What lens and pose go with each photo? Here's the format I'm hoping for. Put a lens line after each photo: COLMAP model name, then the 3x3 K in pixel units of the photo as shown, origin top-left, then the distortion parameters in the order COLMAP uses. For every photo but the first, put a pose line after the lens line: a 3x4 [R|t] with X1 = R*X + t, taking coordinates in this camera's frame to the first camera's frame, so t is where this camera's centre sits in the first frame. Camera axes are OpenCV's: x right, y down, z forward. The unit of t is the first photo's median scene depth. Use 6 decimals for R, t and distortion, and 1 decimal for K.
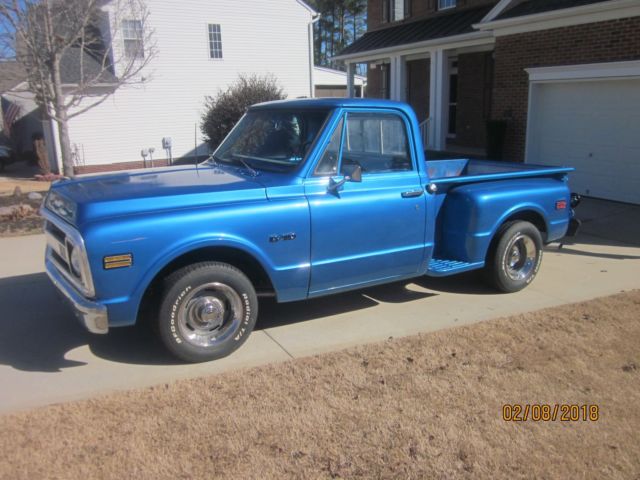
lens RADIAL K [[542.7, 0, 320.0], [0, 542.7, 240.0], [0, 0, 1]] dist [-0.009283, -0.017570]
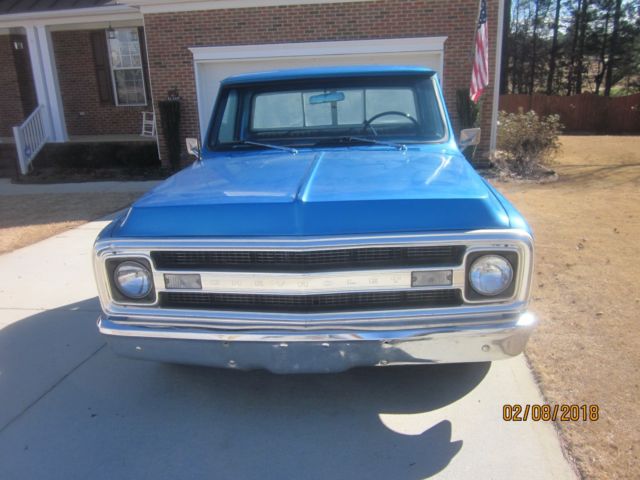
lens RADIAL K [[535.3, 0, 320.0], [0, 535.3, 240.0], [0, 0, 1]] dist [-0.035512, 0.012209]
pose [[0.600950, -0.211788, 0.770717, -0.310911], [0.207136, 0.972580, 0.105749, -0.023912], [-0.771980, 0.096093, 0.628341, 0.226918]]
